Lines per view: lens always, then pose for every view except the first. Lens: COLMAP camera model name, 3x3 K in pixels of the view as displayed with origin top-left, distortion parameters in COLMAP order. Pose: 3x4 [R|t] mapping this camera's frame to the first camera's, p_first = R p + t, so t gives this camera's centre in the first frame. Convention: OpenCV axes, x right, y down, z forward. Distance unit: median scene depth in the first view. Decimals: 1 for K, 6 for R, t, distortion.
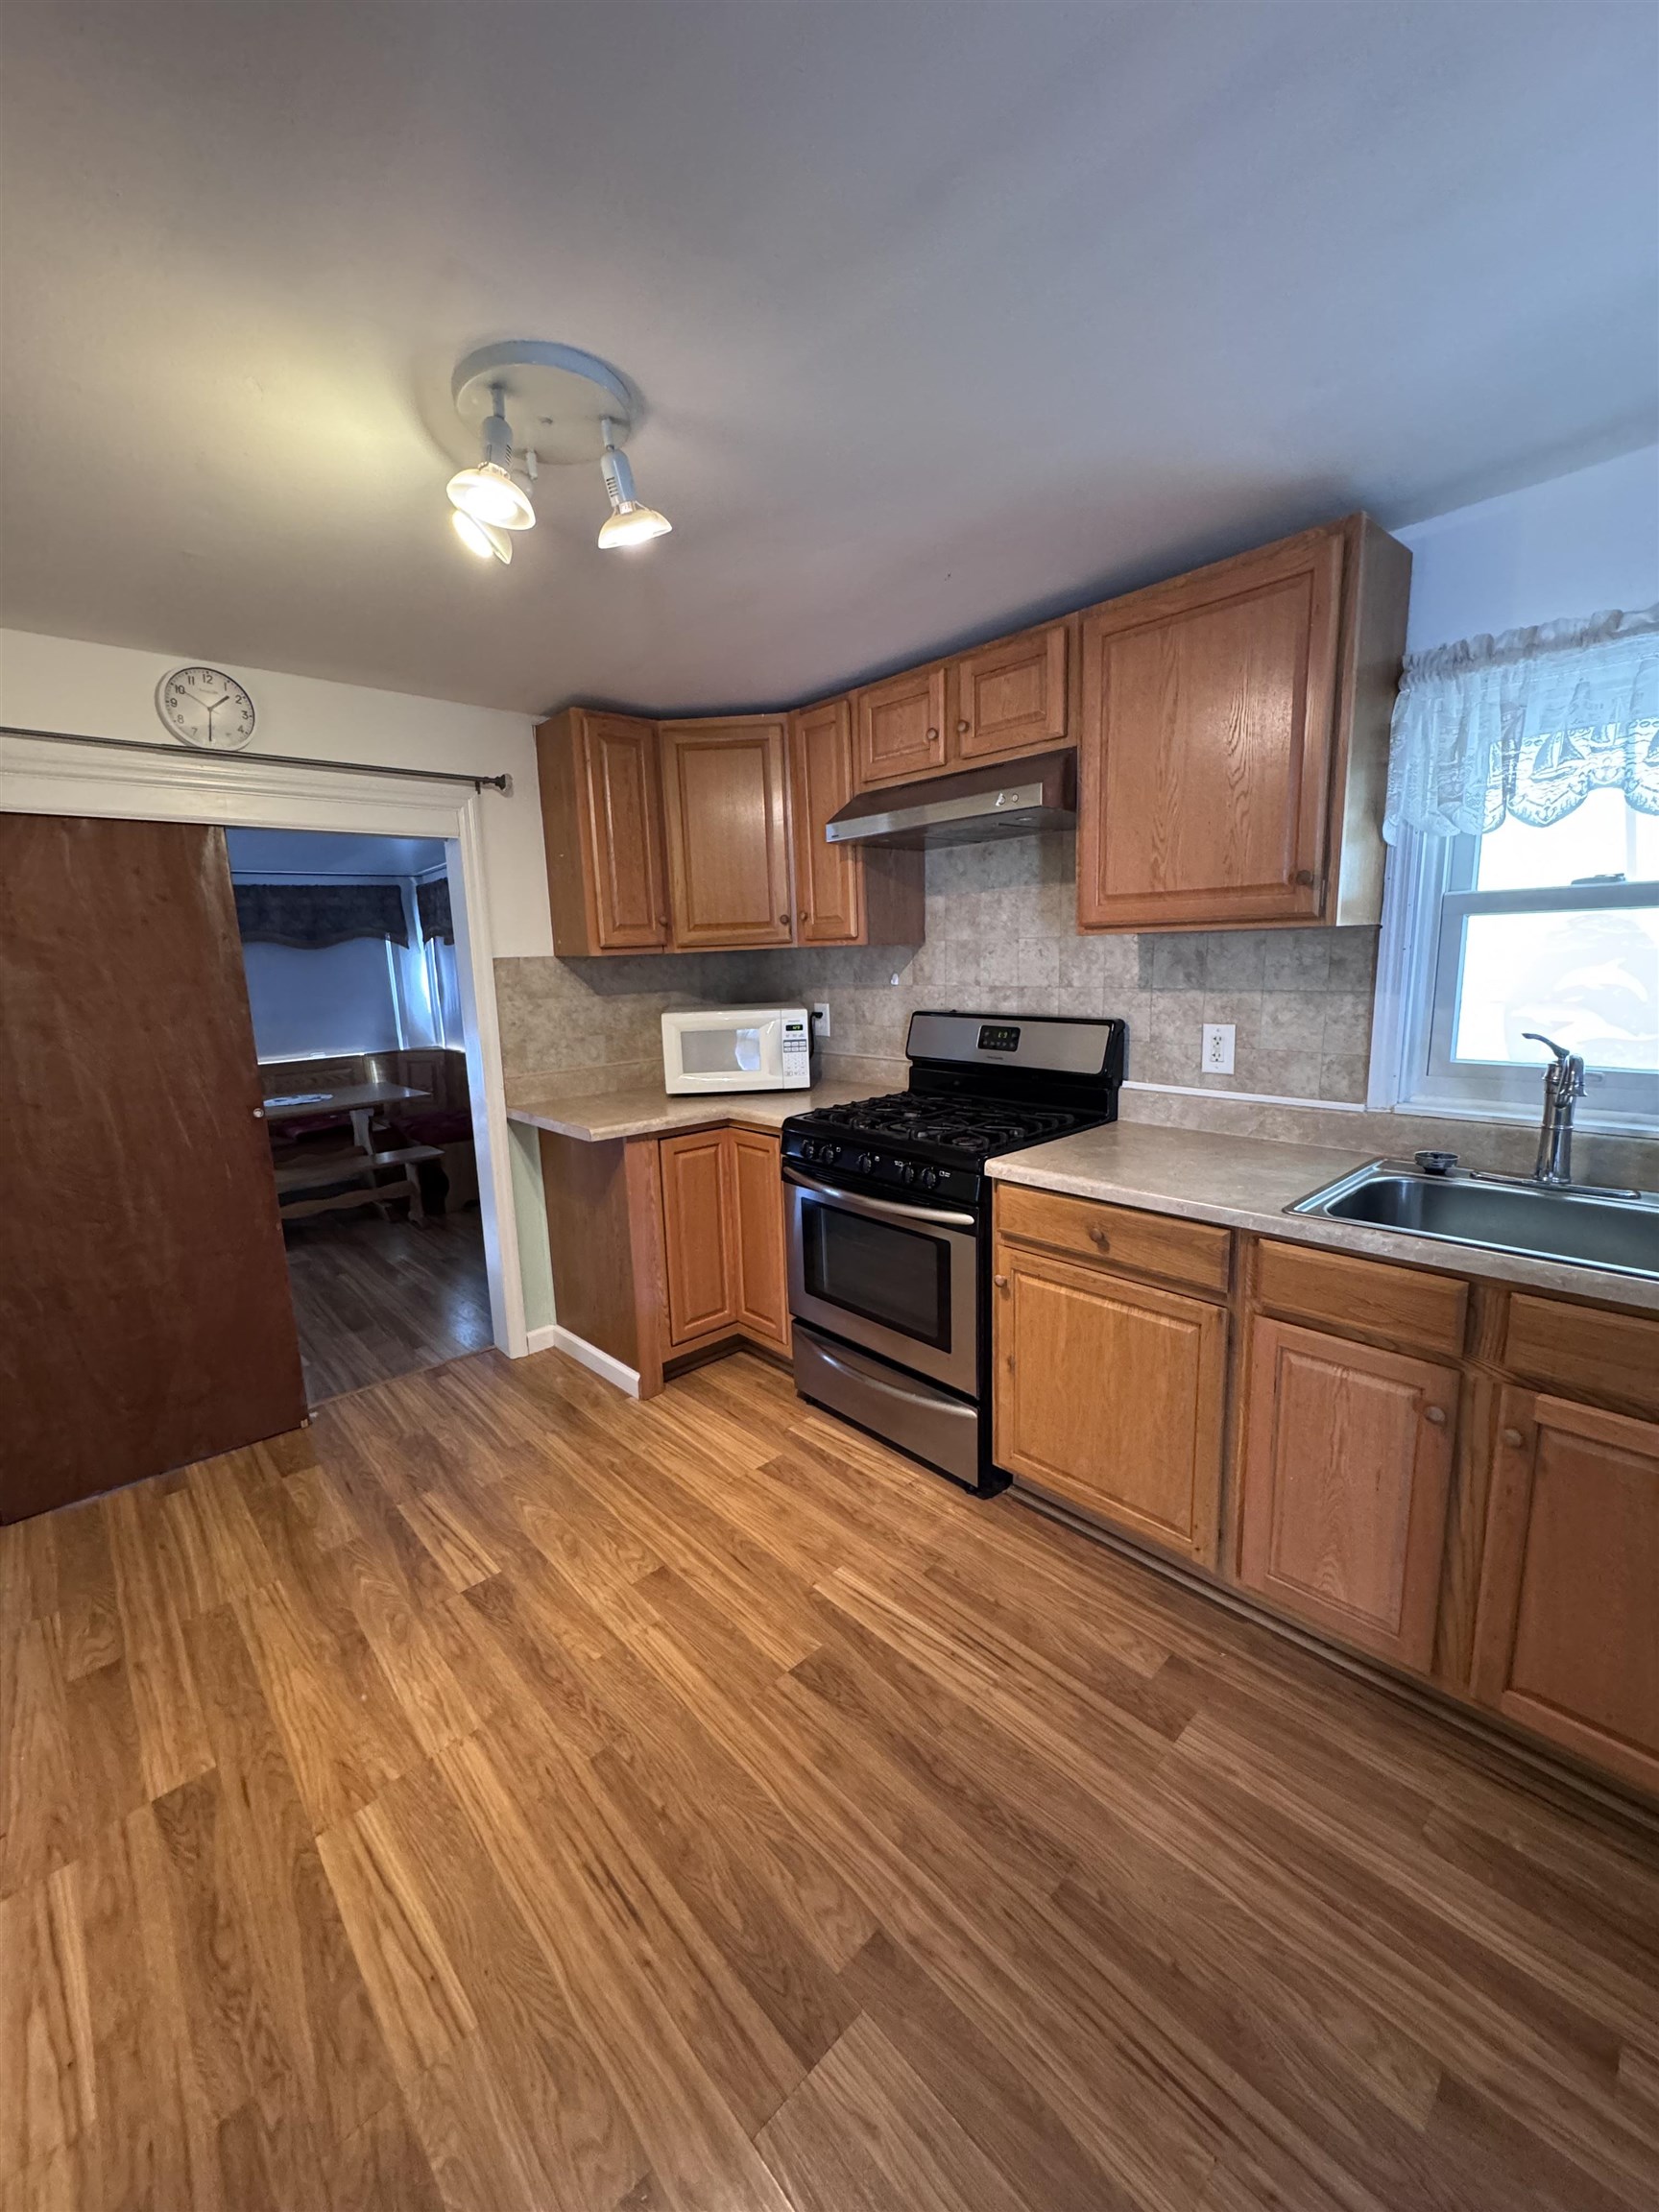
lens RADIAL K [[879.2, 0, 835.6], [0, 879.2, 1105.0], [0, 0, 1]] dist [-0.001499, 0.000321]
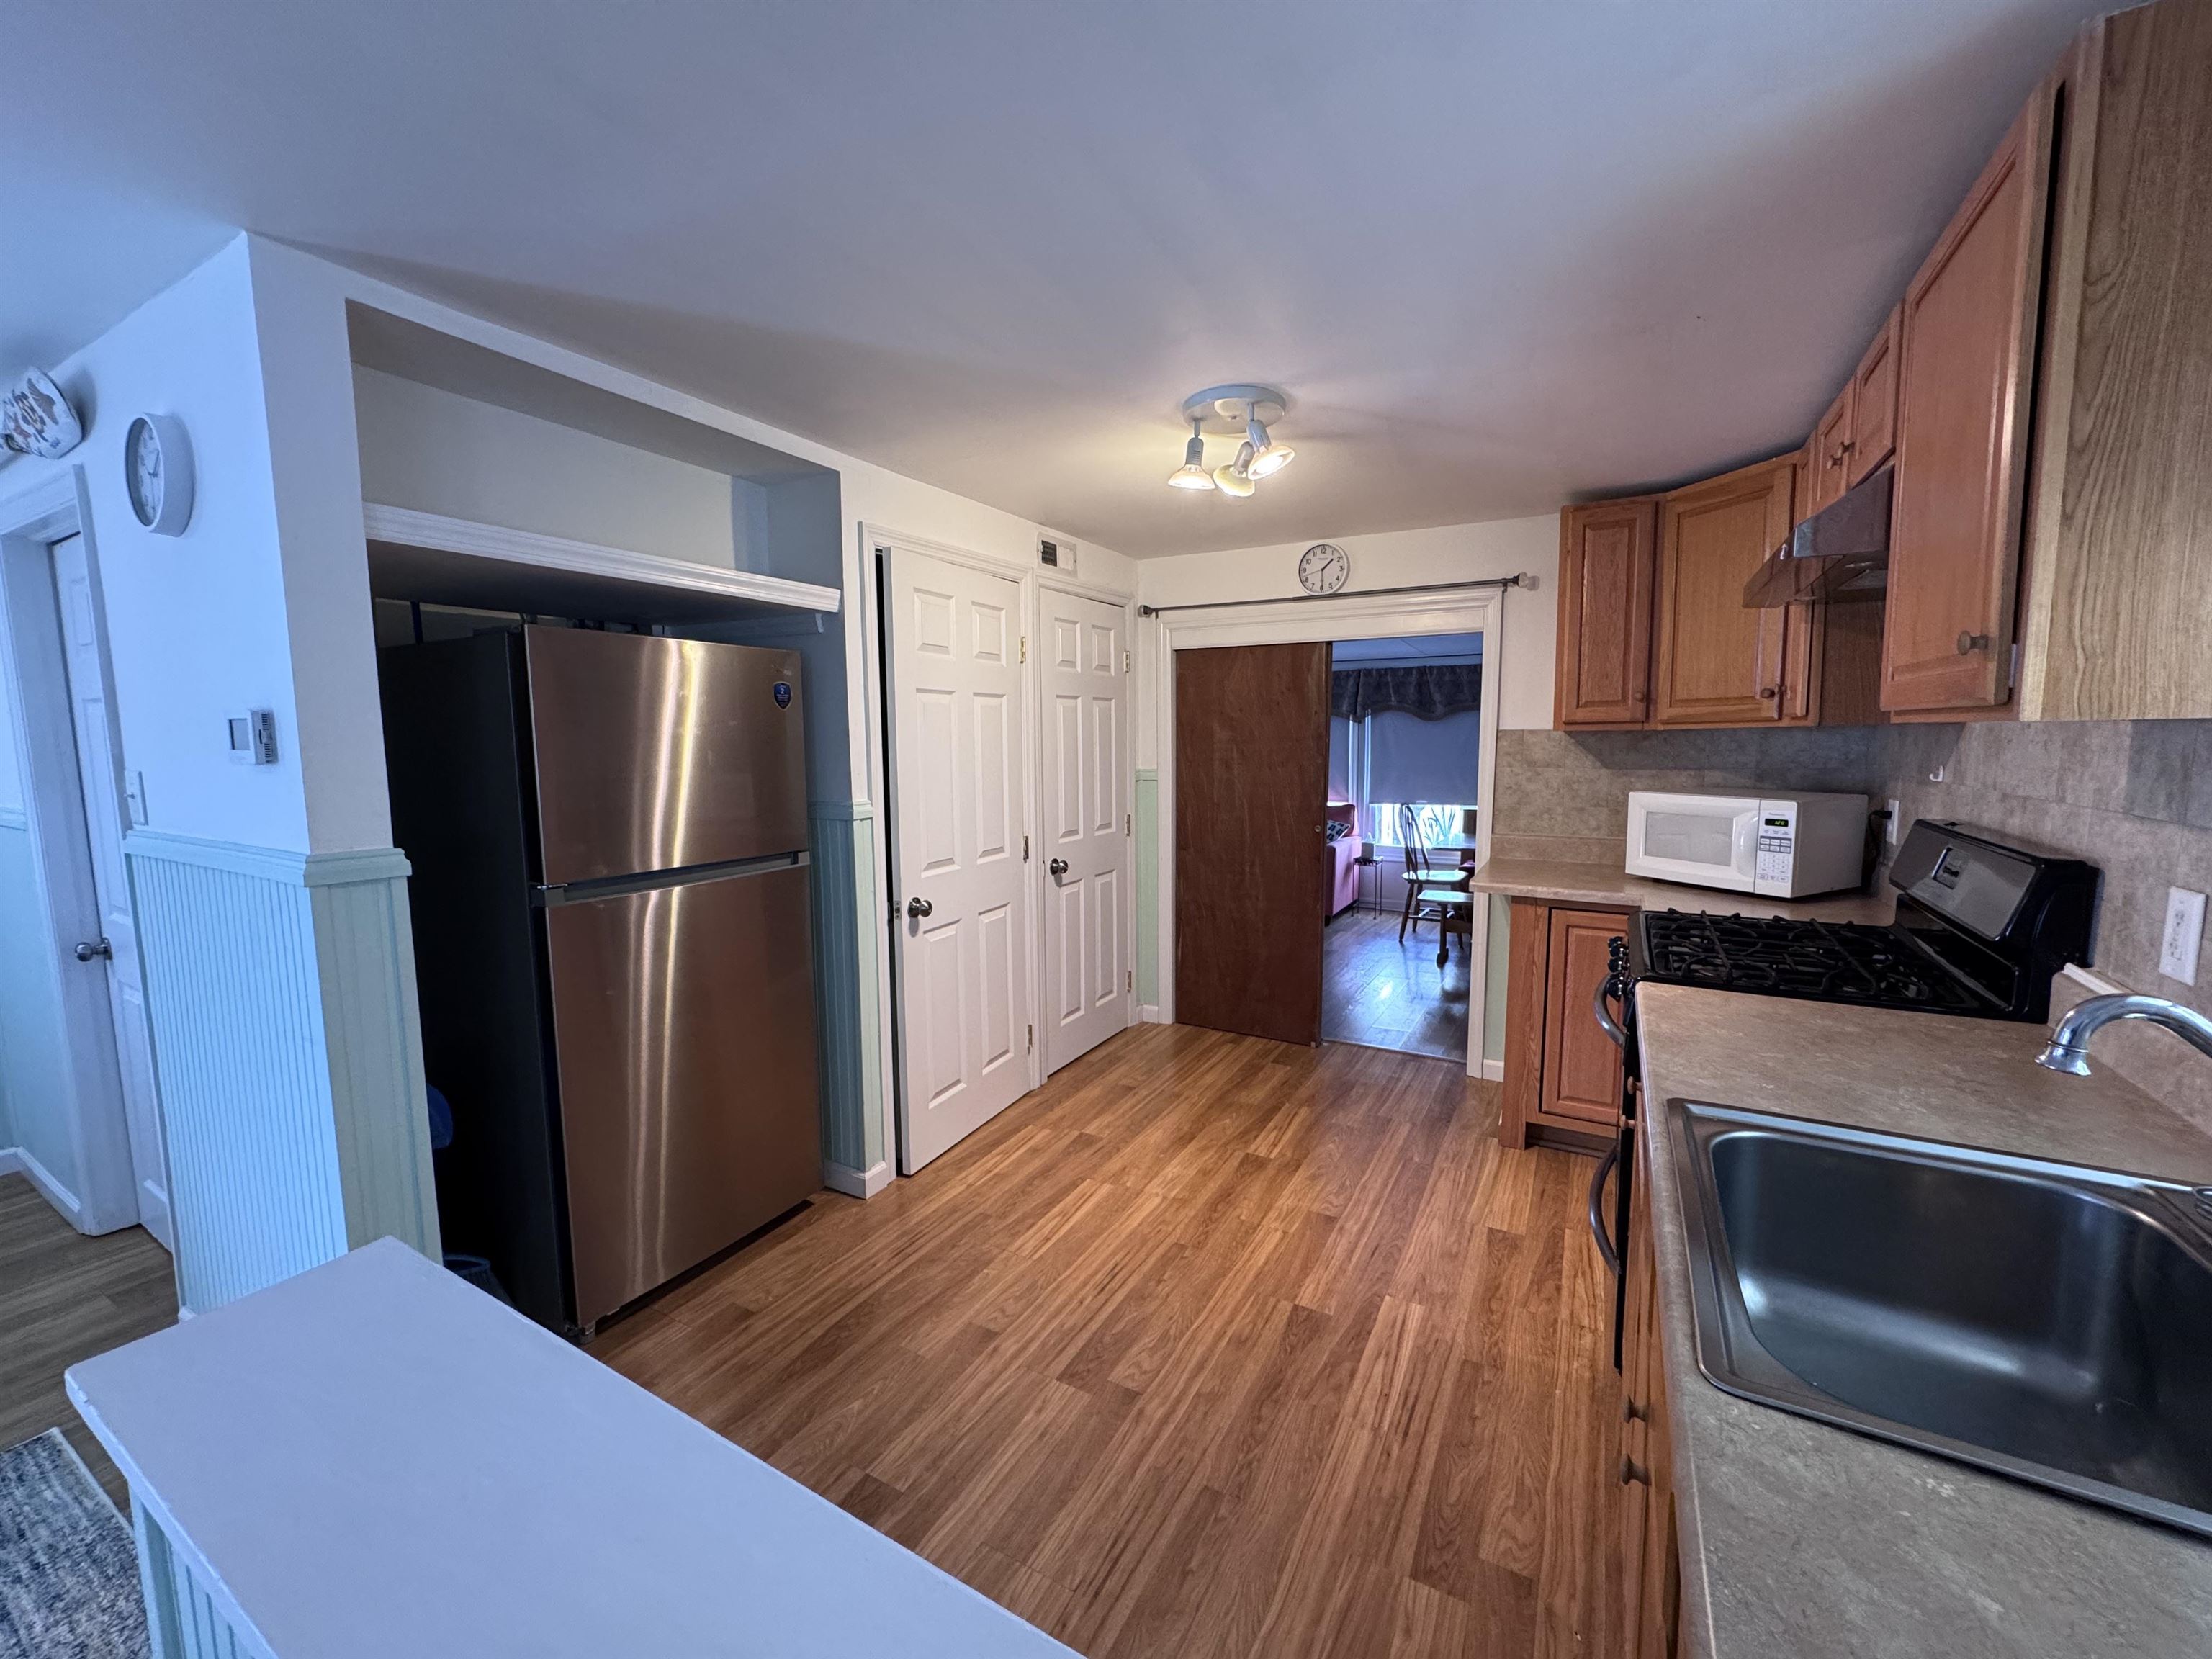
lens RADIAL K [[889.3, 0, 1106.0], [0, 889.3, 829.5], [0, 0, 1]] dist [-0.005672, 0.000377]
pose [[0.297432, 0.131596, -0.945630, 0.802546], [-0.165529, 0.982564, 0.084671, -0.069268], [0.940284, 0.131345, 0.314029, 0.212350]]
